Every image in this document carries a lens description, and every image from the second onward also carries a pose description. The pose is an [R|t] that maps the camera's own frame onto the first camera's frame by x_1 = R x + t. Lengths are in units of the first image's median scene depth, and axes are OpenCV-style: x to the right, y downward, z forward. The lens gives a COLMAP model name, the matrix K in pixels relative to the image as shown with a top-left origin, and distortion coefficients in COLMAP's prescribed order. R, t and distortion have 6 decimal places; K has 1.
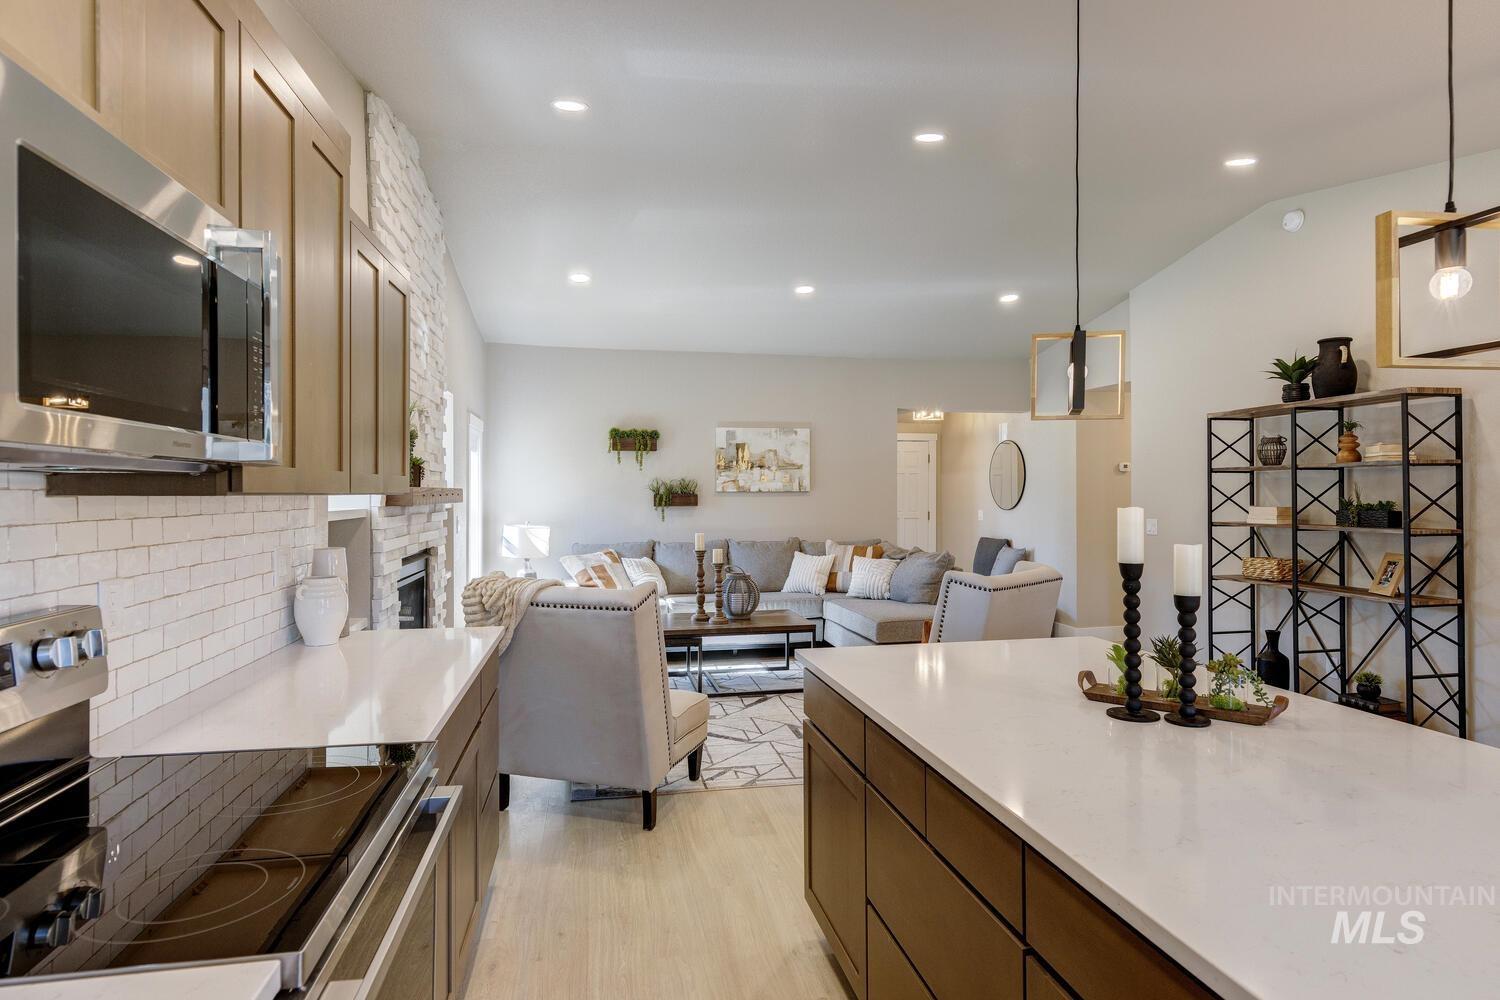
lens RADIAL K [[835.4, 0, 744.8], [0, 835.4, 493.9], [0, 0, 1]] dist [0.017032, -0.004345]
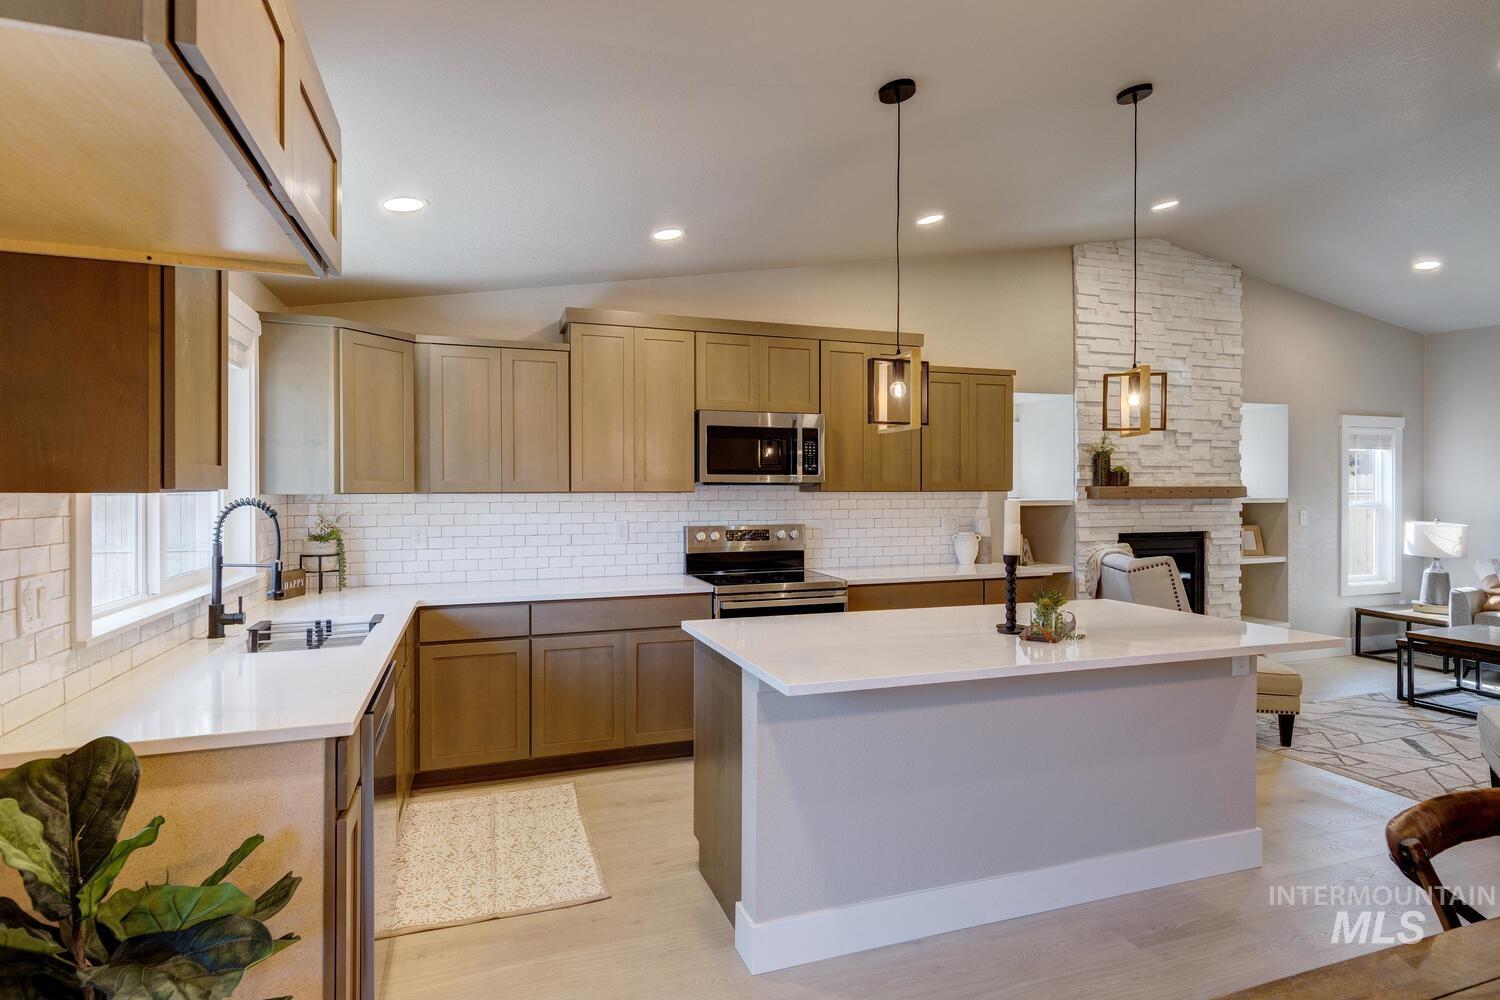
lens RADIAL K [[785.4, 0, 757.3], [0, 785.4, 496.6], [0, 0, 1]] dist [0.012906, -0.002029]
pose [[0.145129, 0.009297, -0.989369, 0.767572], [0.000170, 0.999956, 0.009421, -0.001965], [0.989413, -0.001536, 0.145121, 0.128649]]
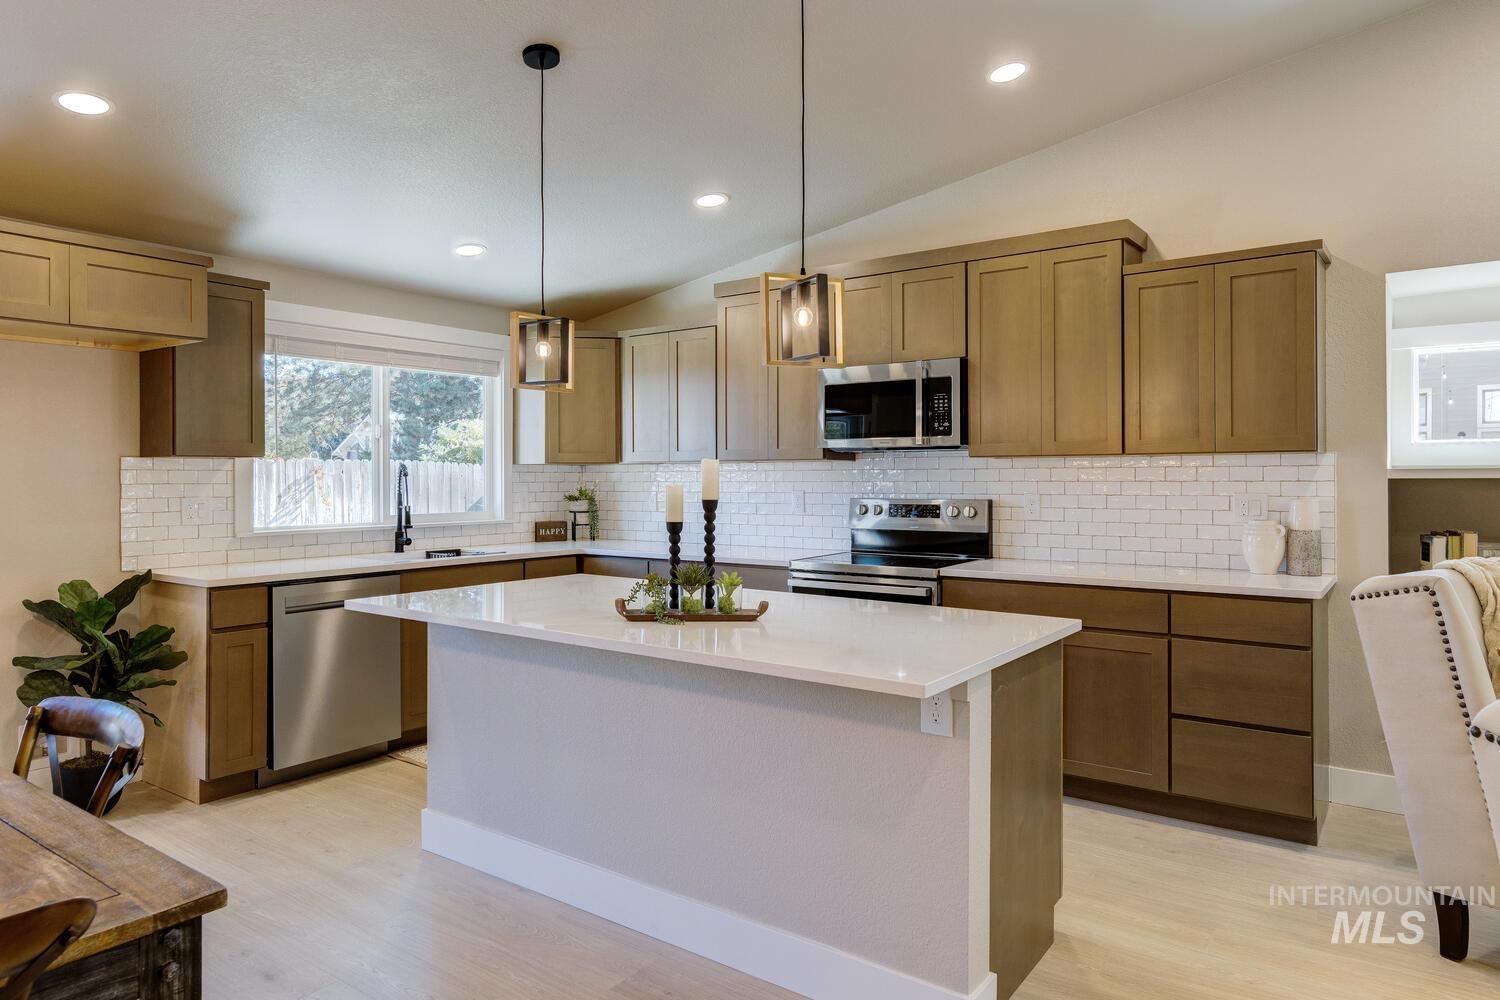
lens RADIAL K [[940.9, 0, 726.1], [0, 940.9, 475.0], [0, 0, 1]] dist [0.017217, -0.001906]
pose [[-0.743923, 0.004027, -0.668254, 0.595415], [0.004558, 0.999989, 0.000951, 0.016603], [0.668250, -0.002339, -0.743933, 0.867774]]
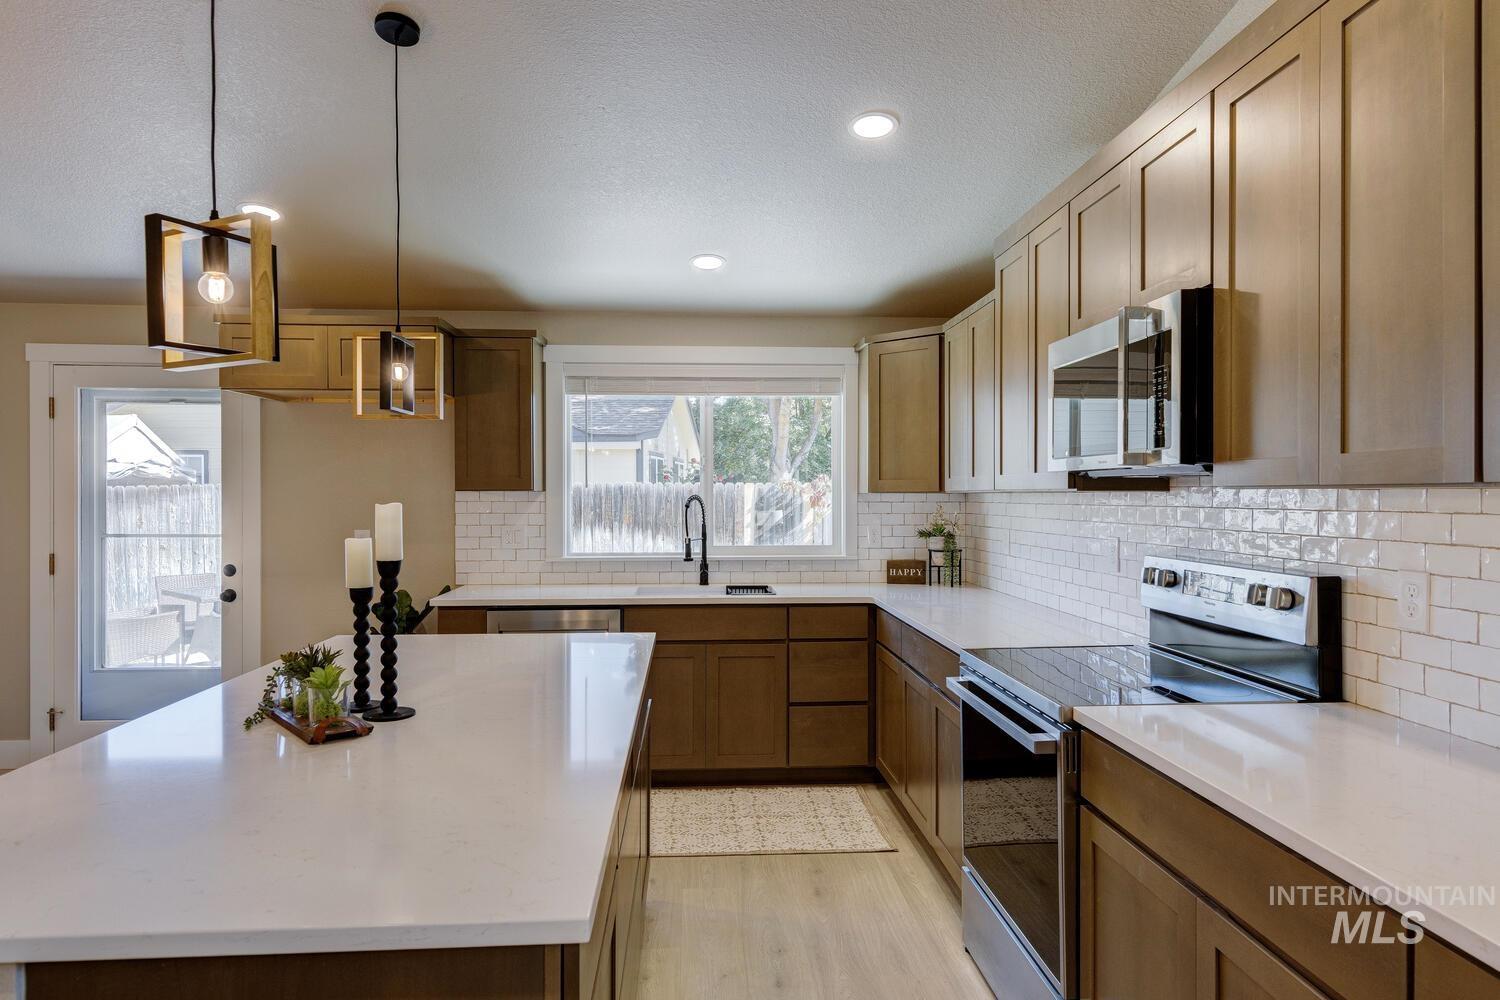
lens RADIAL K [[885.6, 0, 757.7], [0, 885.6, 497.8], [0, 0, 1]] dist [0.006925, 0.000334]
pose [[-0.992127, 0.002967, 0.125197, -0.022848], [0.003587, 0.999982, 0.004725, 0.002867], [-0.125181, 0.005137, -0.992121, 0.791696]]
